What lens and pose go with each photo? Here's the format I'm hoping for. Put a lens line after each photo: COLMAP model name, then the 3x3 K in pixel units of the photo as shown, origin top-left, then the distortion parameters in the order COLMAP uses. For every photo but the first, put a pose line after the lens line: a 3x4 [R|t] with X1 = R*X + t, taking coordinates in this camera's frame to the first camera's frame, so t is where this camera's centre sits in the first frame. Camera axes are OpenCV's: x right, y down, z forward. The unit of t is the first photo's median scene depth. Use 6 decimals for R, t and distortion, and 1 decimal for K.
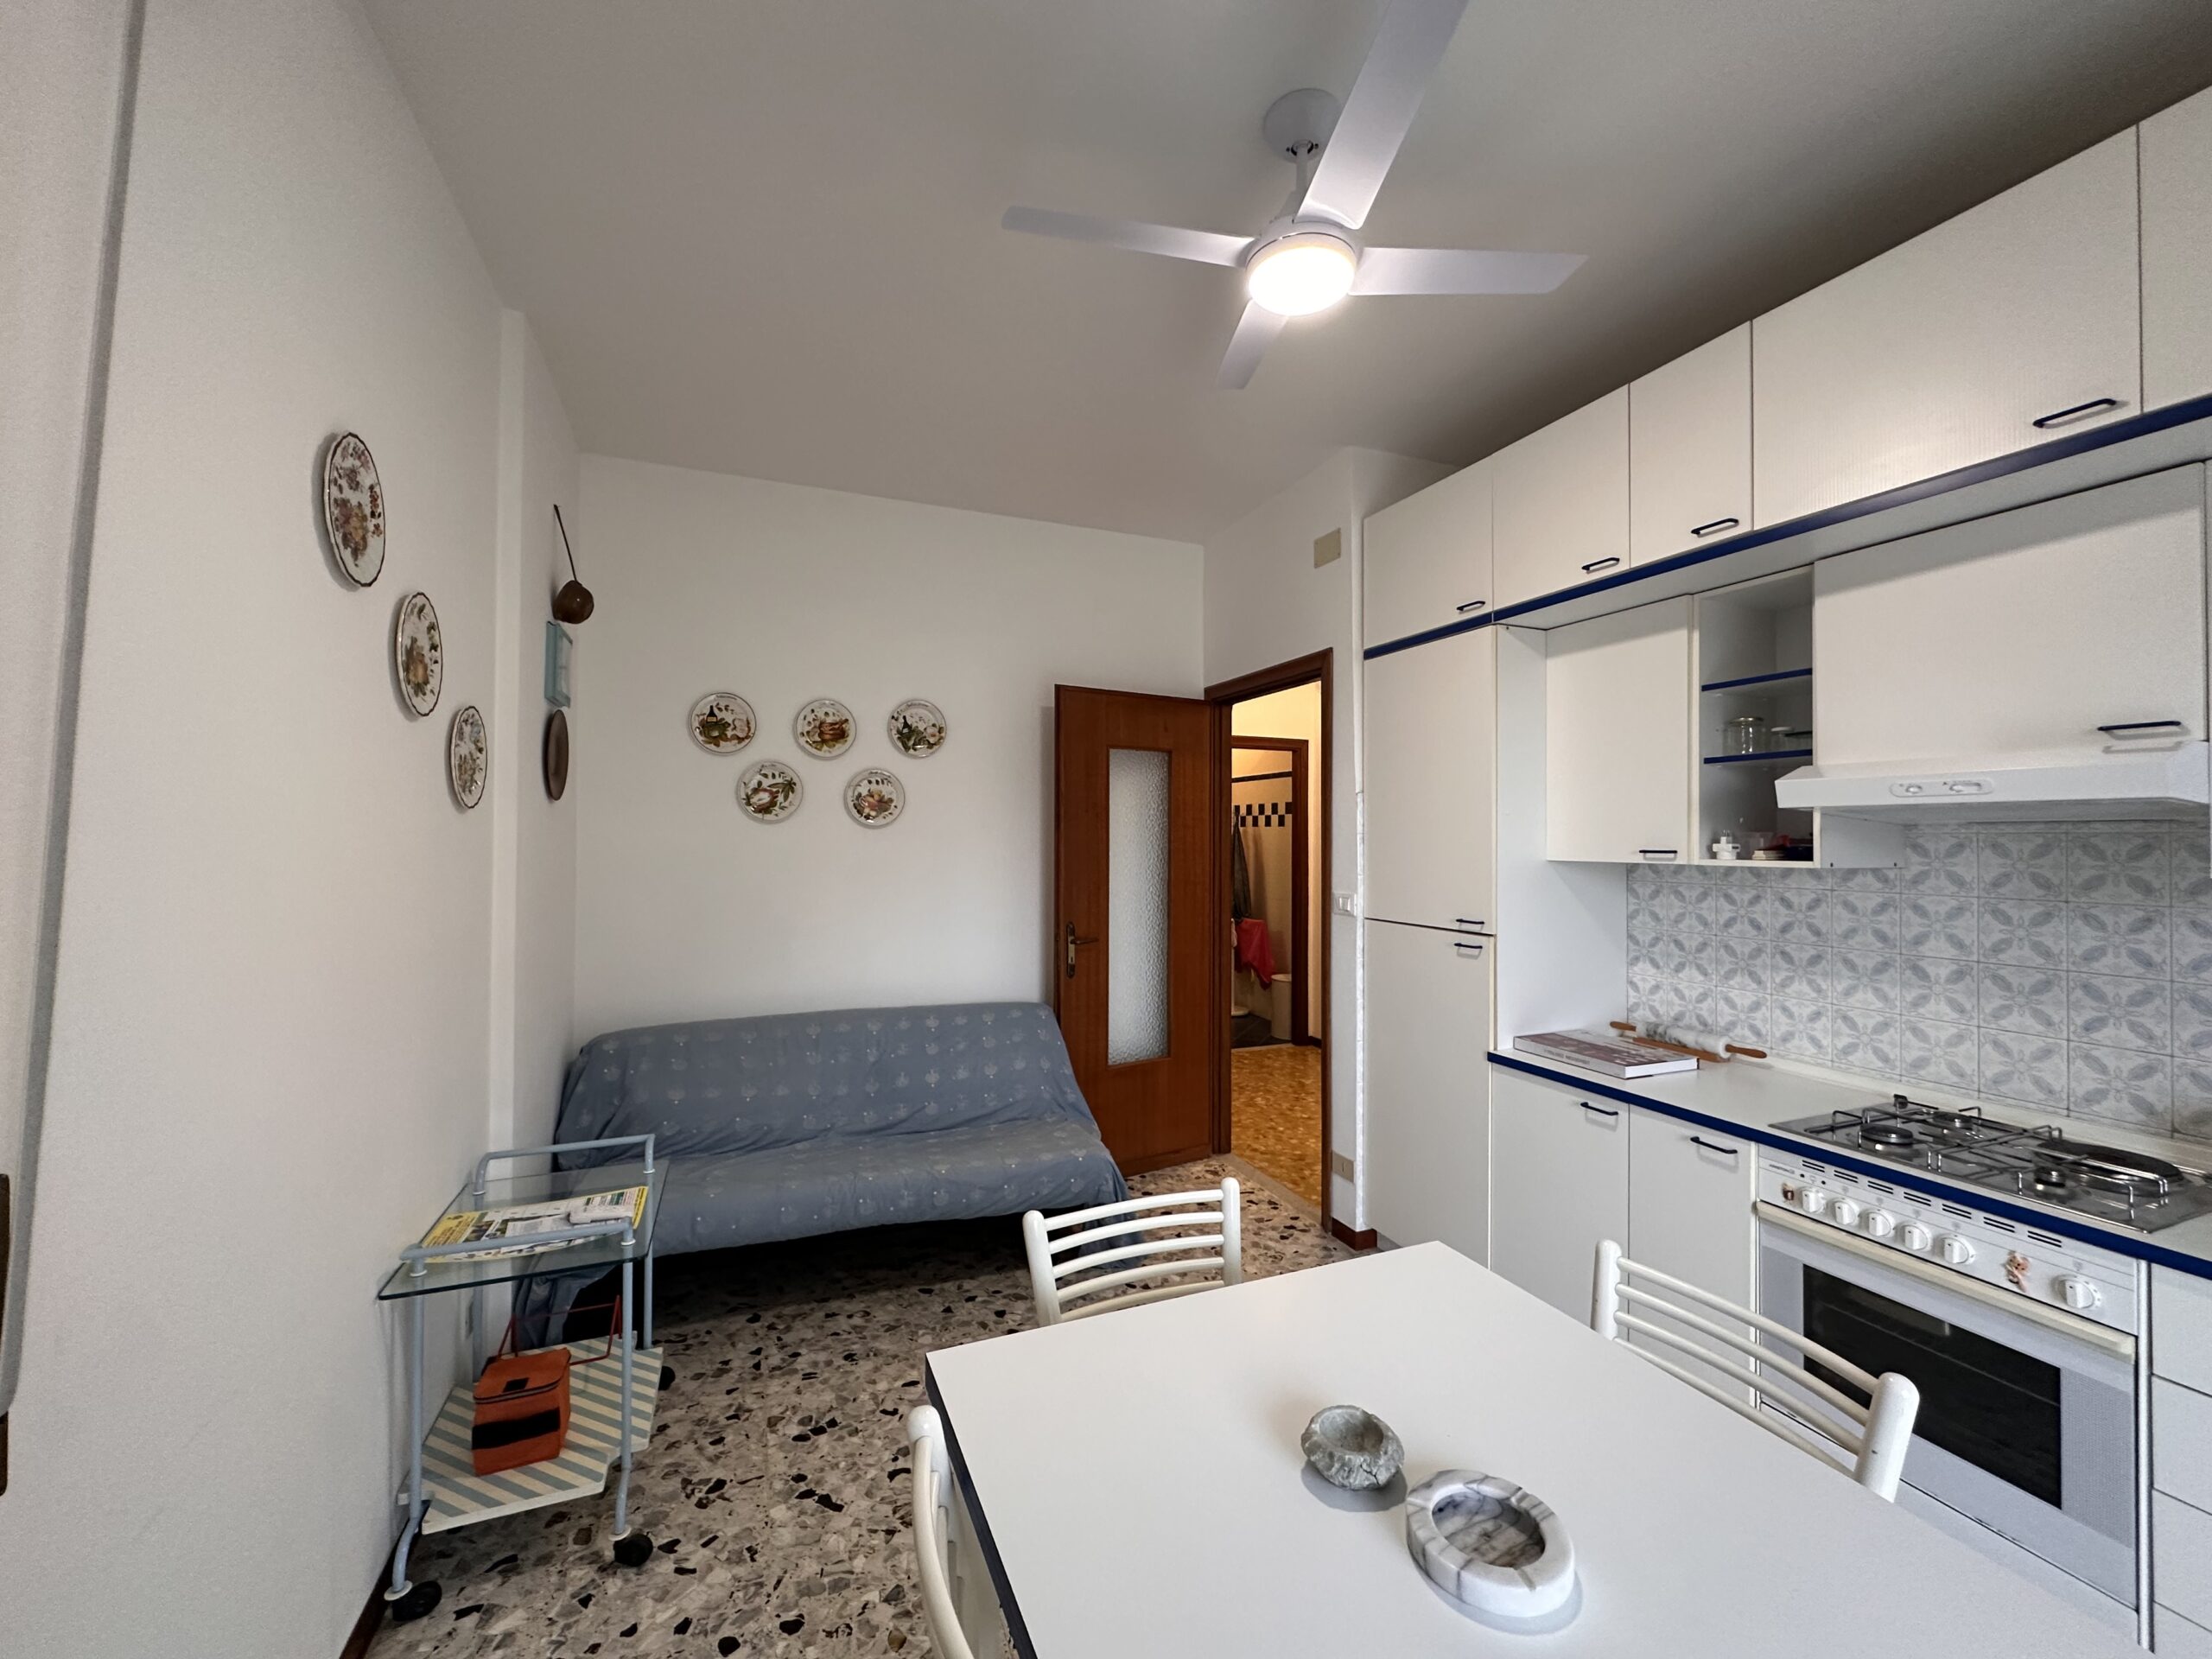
lens RADIAL K [[884.0, 0, 1106.0], [0, 884.0, 829.5], [0, 0, 1]] dist [-0.002398, 0.000481]
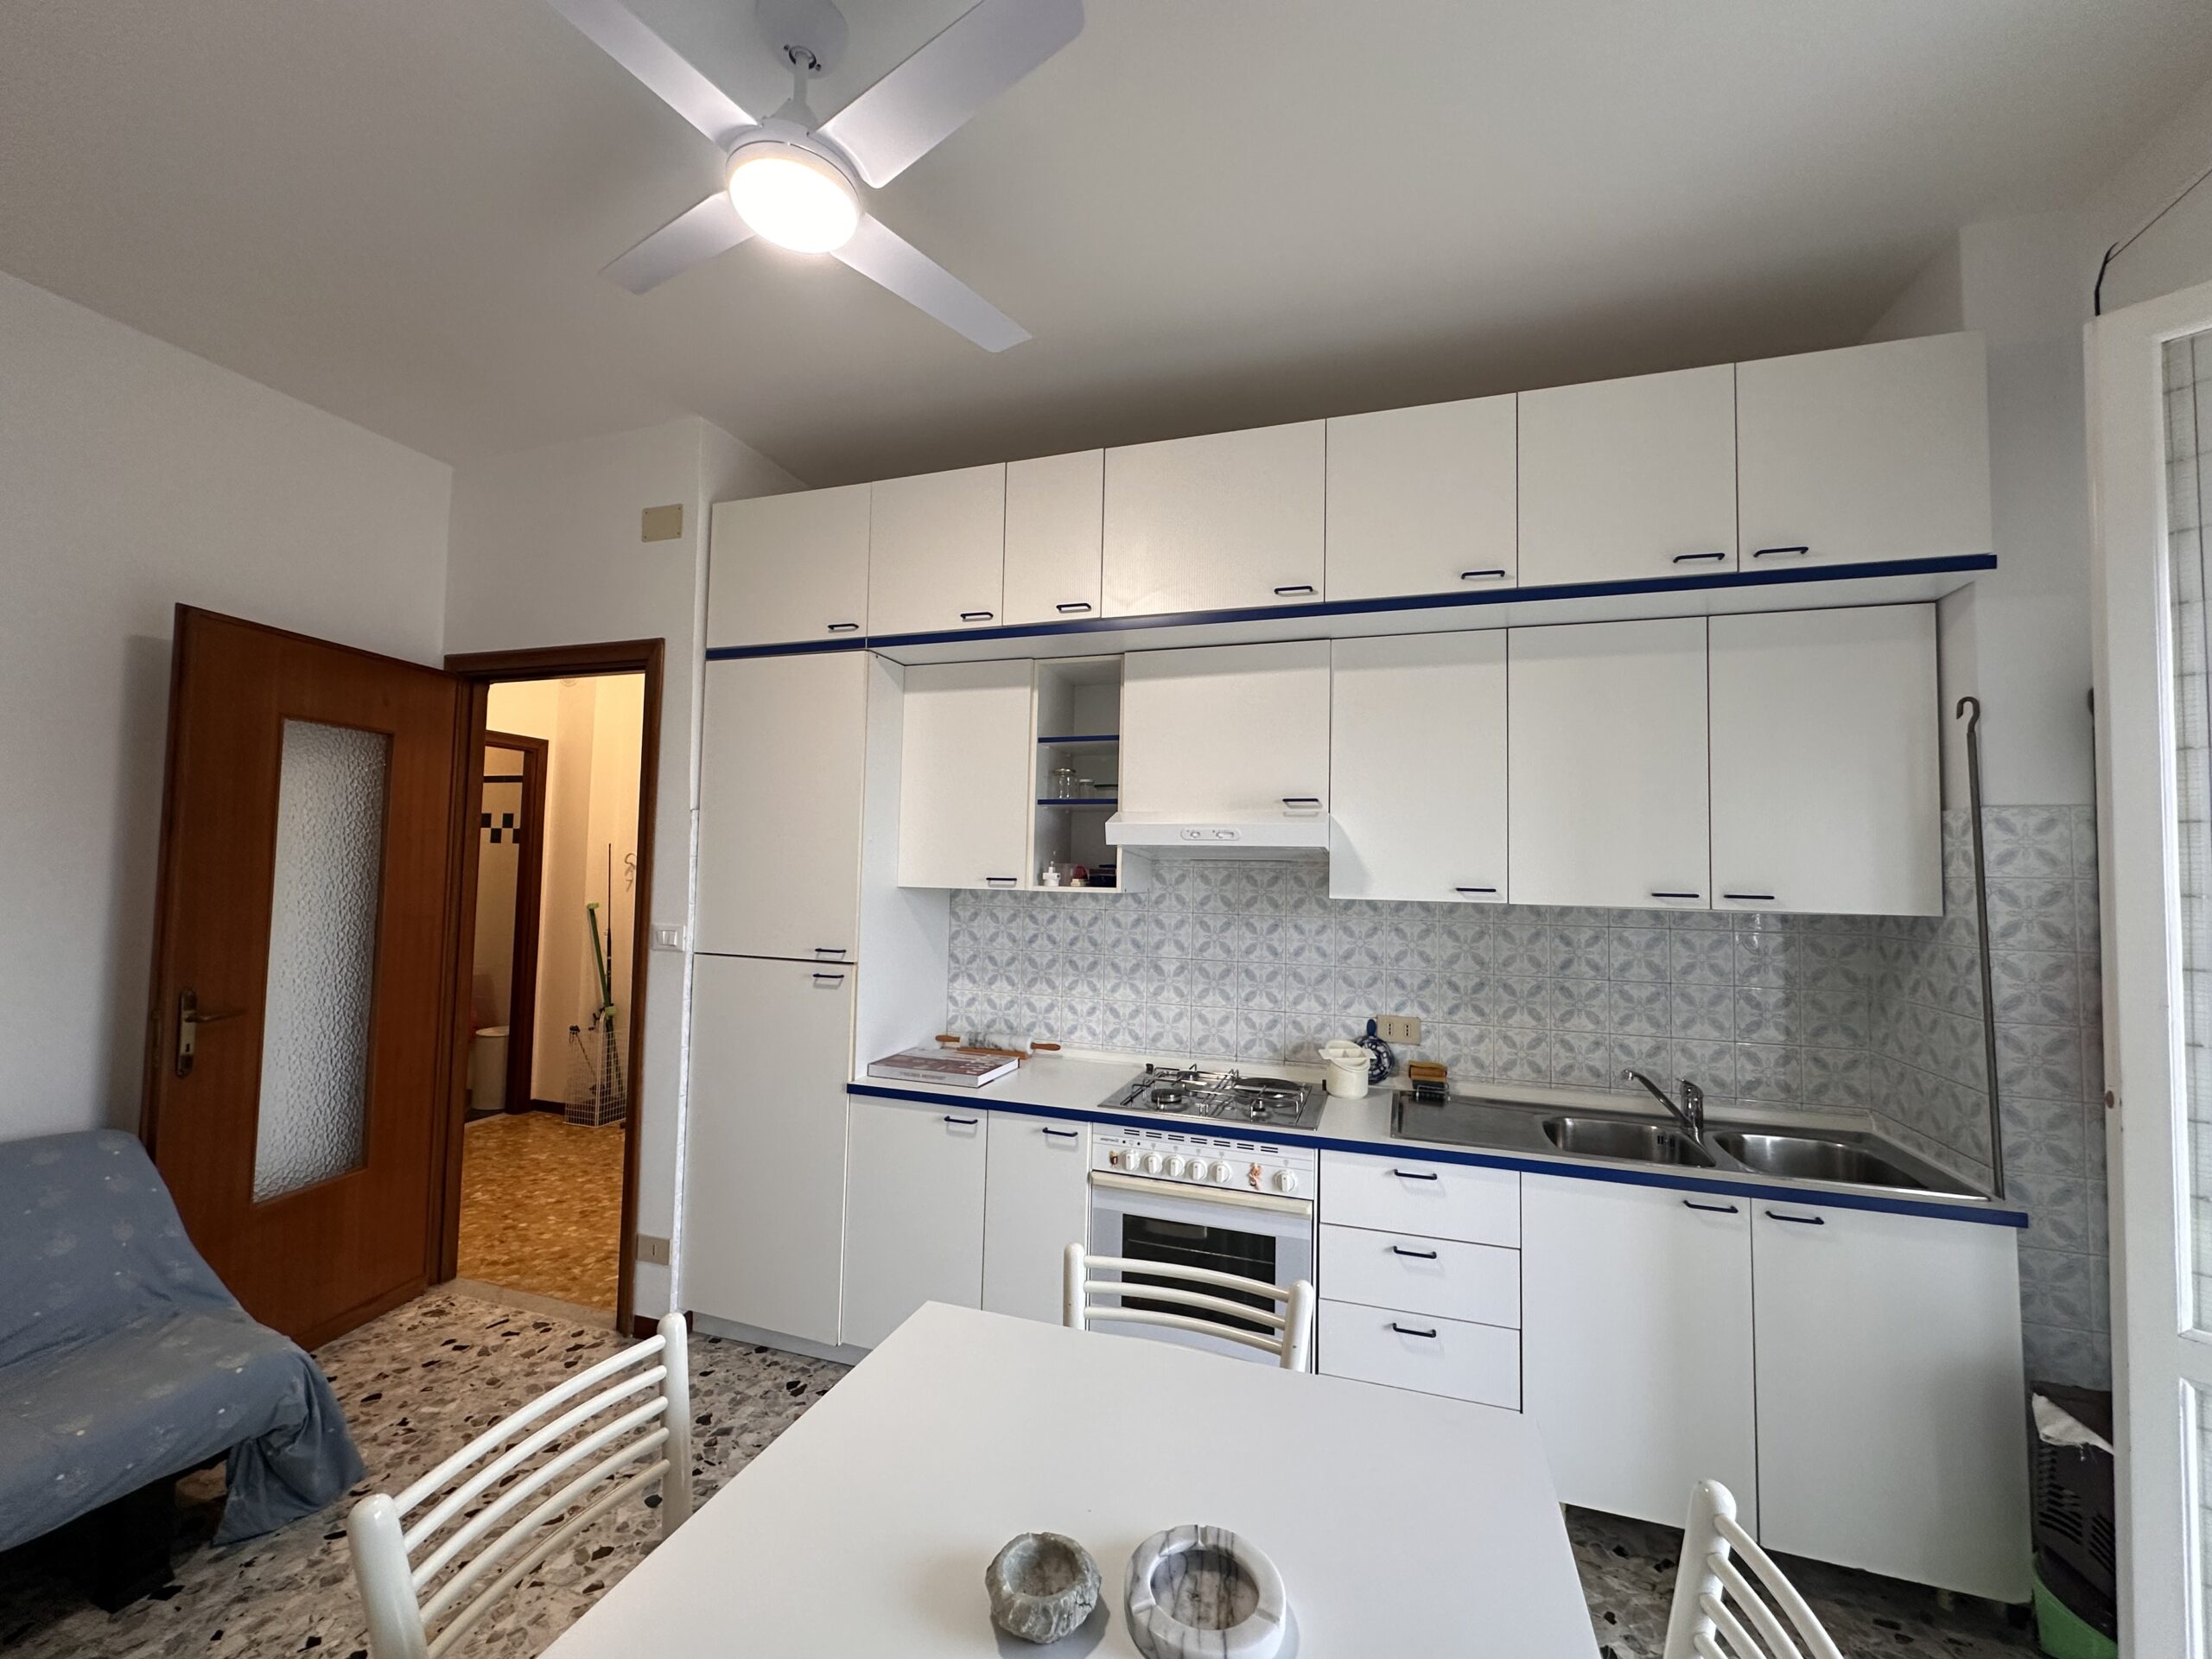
lens RADIAL K [[884.0, 0, 1106.0], [0, 884.0, 829.5], [0, 0, 1]] dist [-0.002398, 0.000481]
pose [[0.650818, 0.045072, 0.757895, -0.146189], [-0.025661, 0.998972, -0.037374, 0.000501], [-0.758800, 0.004875, 0.651305, 0.160910]]
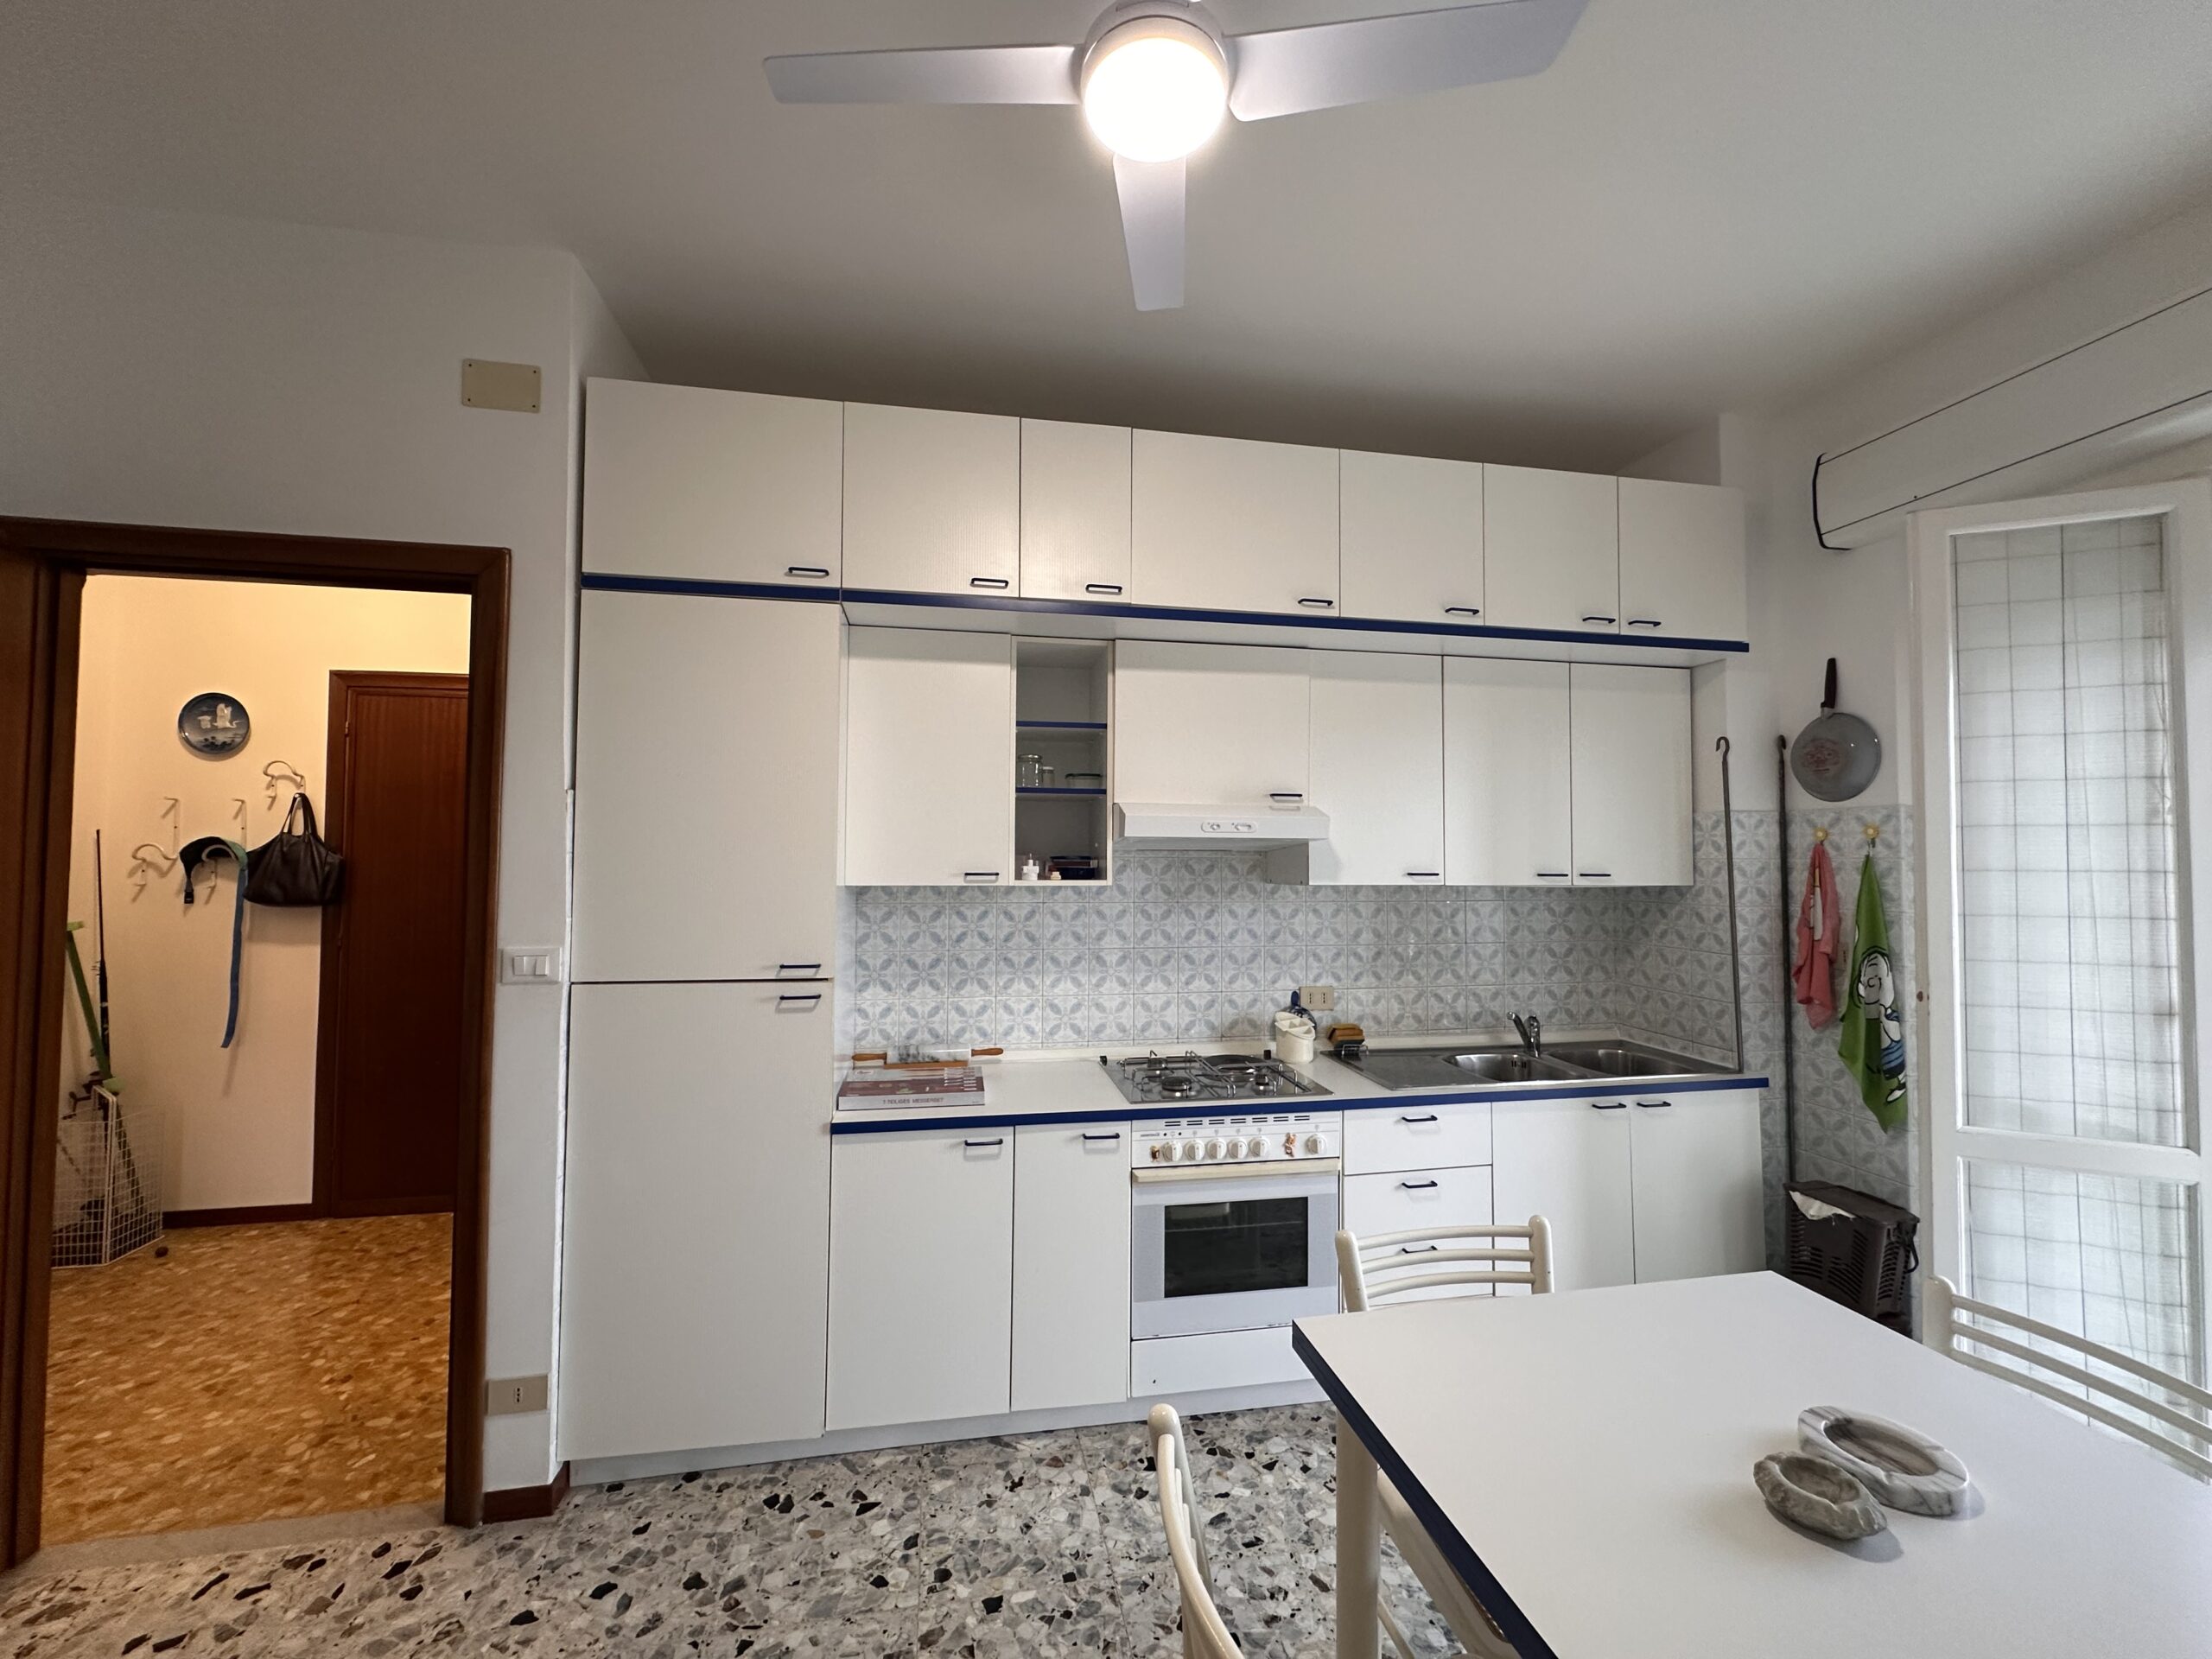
lens RADIAL K [[884.0, 0, 1106.0], [0, 884.0, 829.5], [0, 0, 1]] dist [-0.002398, 0.000481]
pose [[0.200772, 0.029056, 0.979207, -0.352961], [-0.014808, 0.999536, -0.026623, -0.001428], [-0.979526, -0.009155, 0.201109, 0.646924]]
